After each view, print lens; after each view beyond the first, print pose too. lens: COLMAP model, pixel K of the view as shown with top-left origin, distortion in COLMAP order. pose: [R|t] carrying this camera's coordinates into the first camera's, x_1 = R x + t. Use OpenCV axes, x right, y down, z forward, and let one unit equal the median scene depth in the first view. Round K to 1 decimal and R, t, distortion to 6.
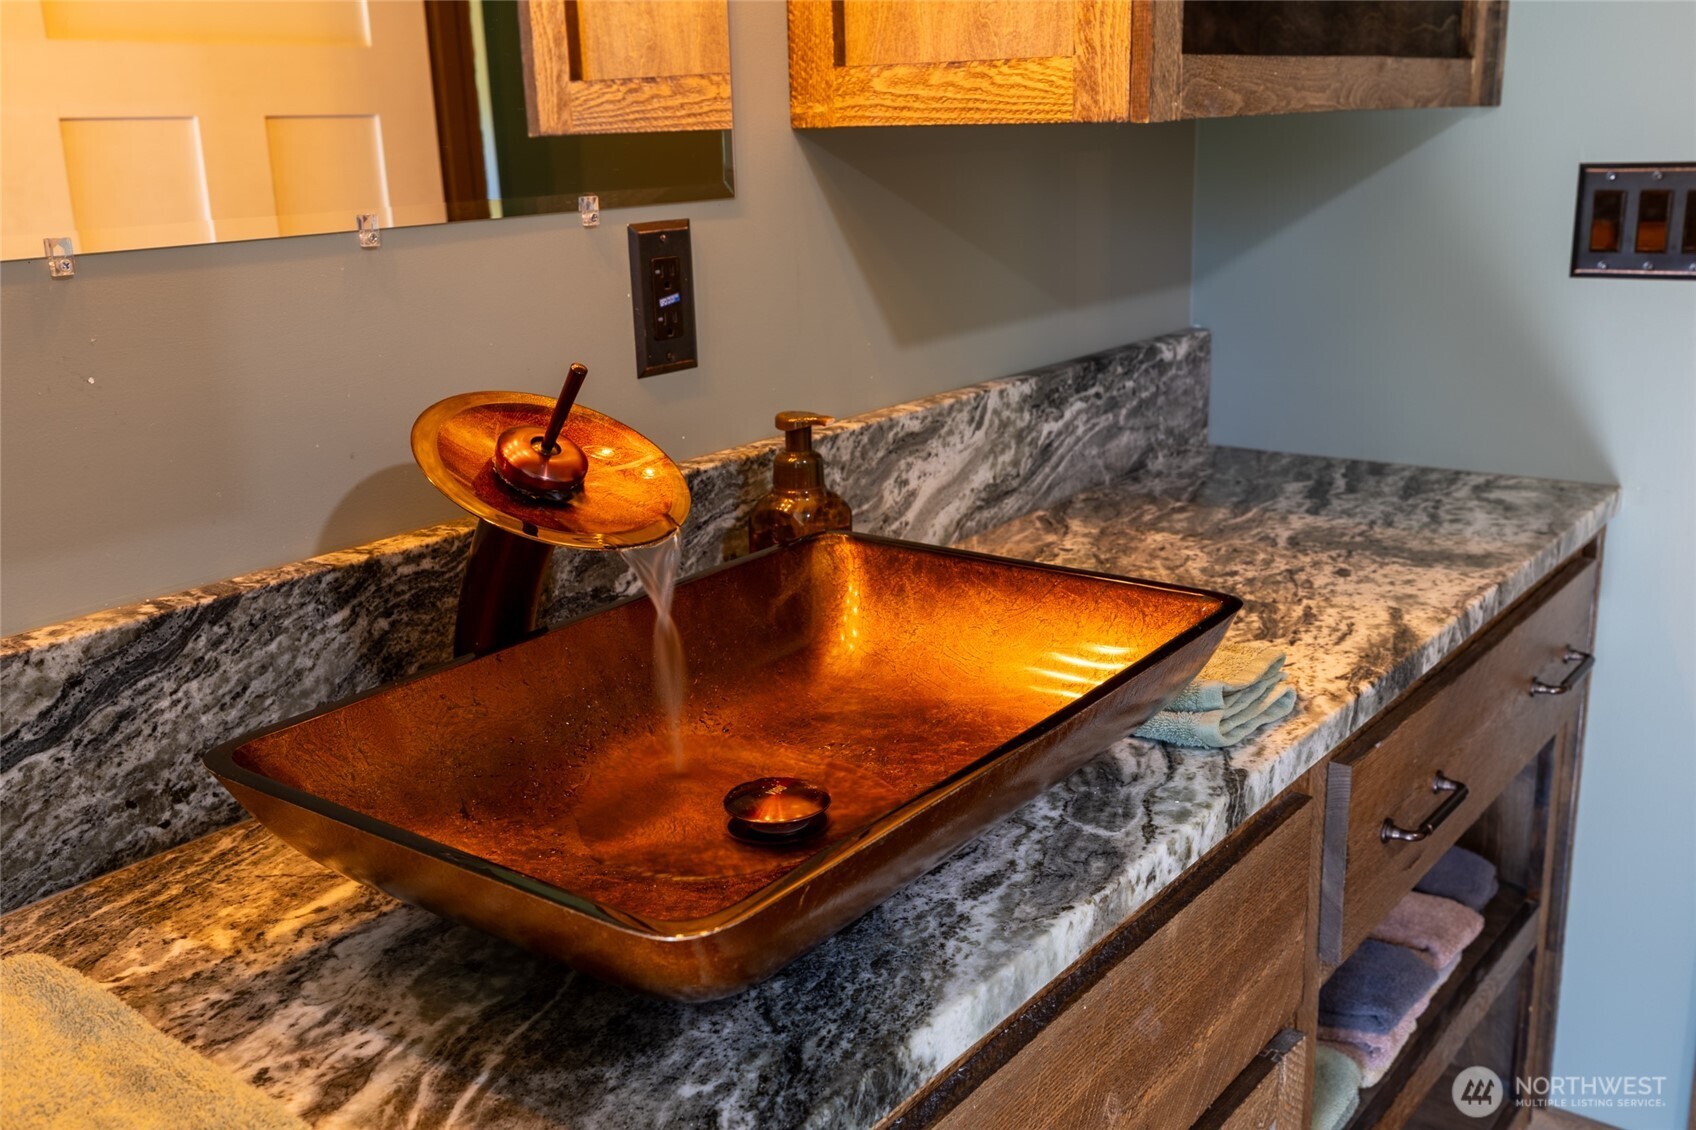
lens RADIAL K [[1625.0, 0, 847.5], [0, 1625.0, 562.3], [0, 0, 1]] dist [0.011504, 0.000000]
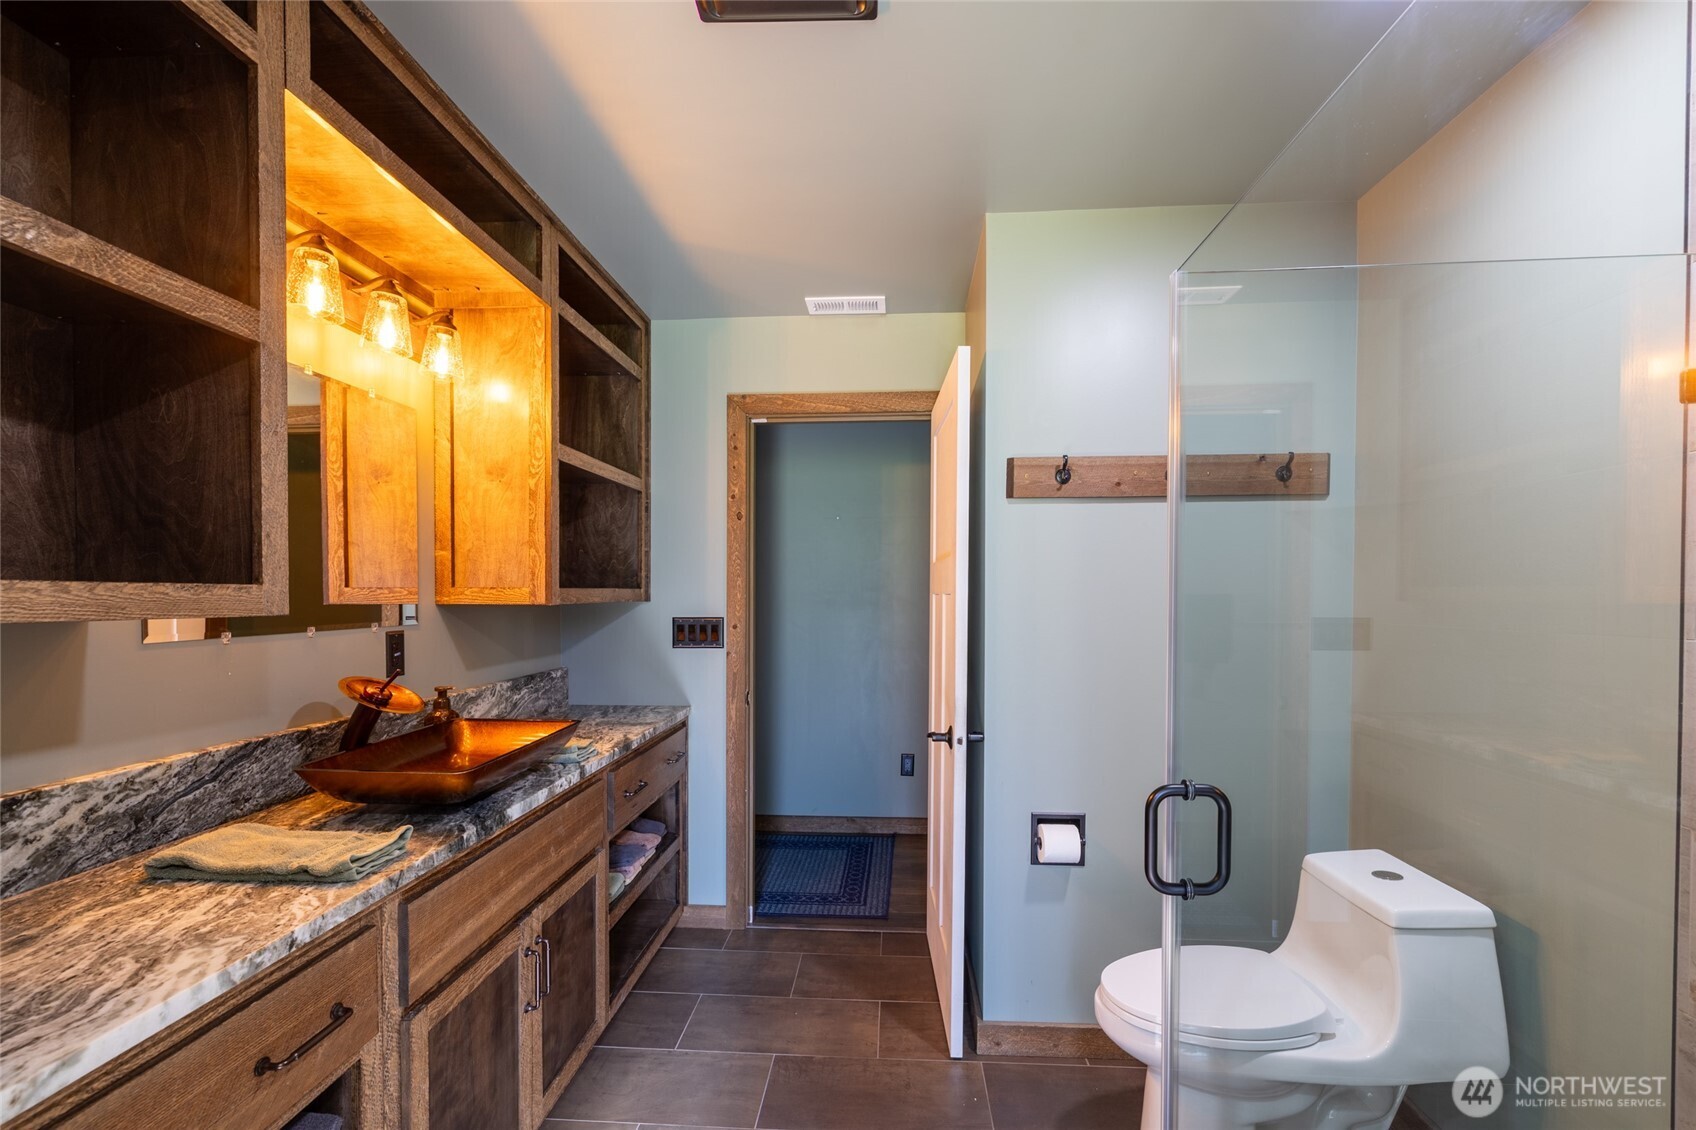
lens RADIAL K [[713.9, 0, 841.2], [0, 713.9, 603.5], [0, 0, 1]] dist [0.002490, 0.001547]
pose [[0.831999, 0.019370, 0.554439, -0.166587], [0.124178, 0.967531, -0.220146, 0.169011], [-0.540701, 0.252010, 0.802579, -0.670857]]
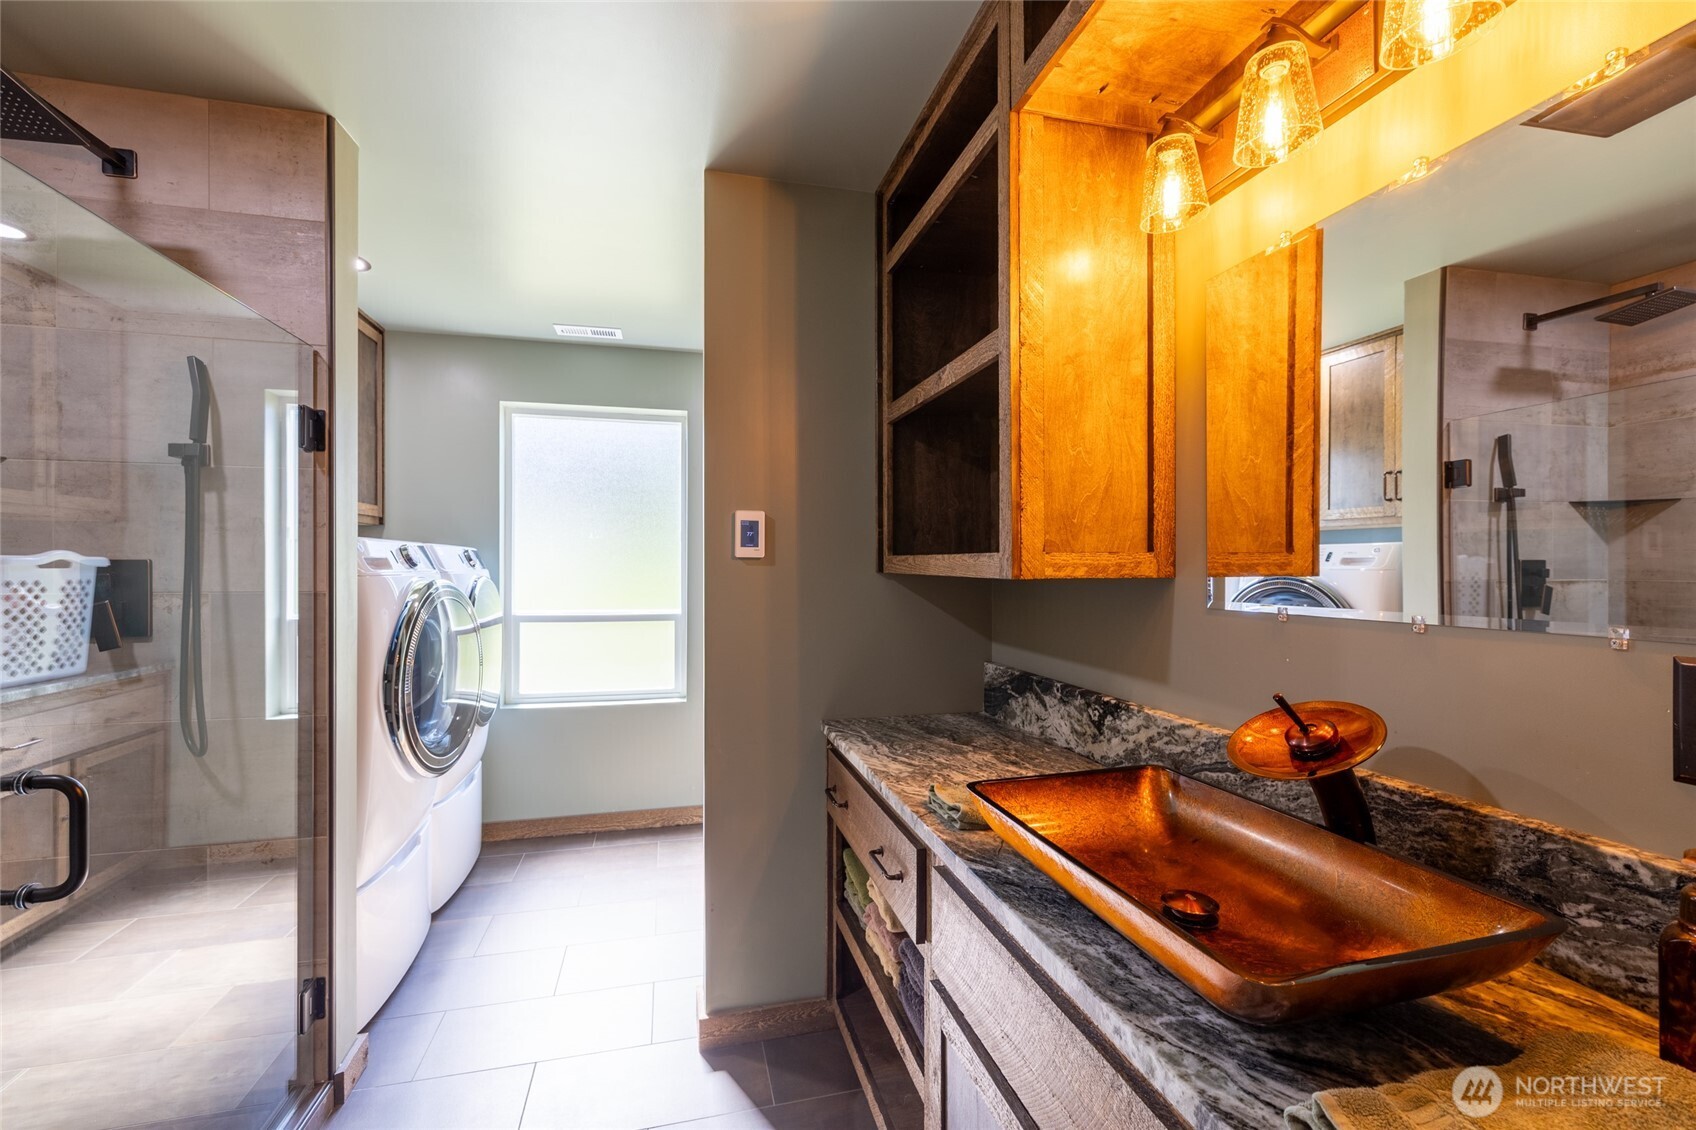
lens RADIAL K [[713.9, 0, 864.2], [0, 713.9, 561.7], [0, 0, 1]] dist [0.002490, 0.001547]
pose [[-0.605075, 0.013835, -0.796049, 0.646998], [-0.200075, 0.965121, 0.168850, -0.235265], [0.770620, 0.261437, -0.581202, 0.791987]]
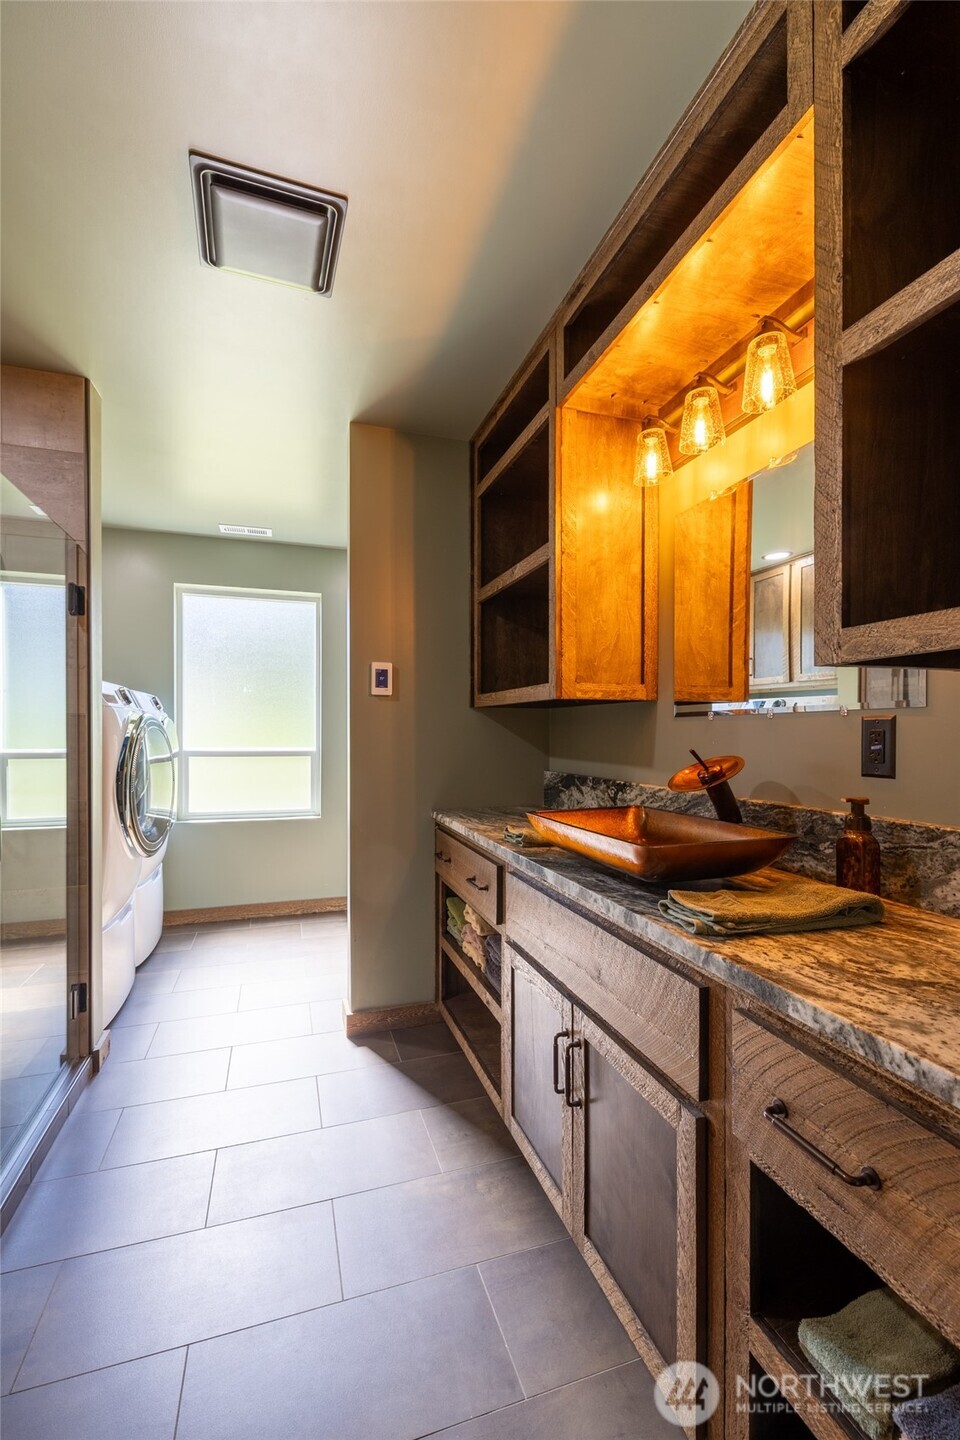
lens RADIAL K [[606.2, 0, 495.2], [0, 606.2, 740.2], [0, 0, 1]] dist [0.002490, 0.001547]
pose [[-0.548696, 0.029909, -0.835487, 0.940815], [-0.213786, 0.961113, 0.174808, -0.205603], [0.808225, 0.274532, -0.520964, 0.998470]]
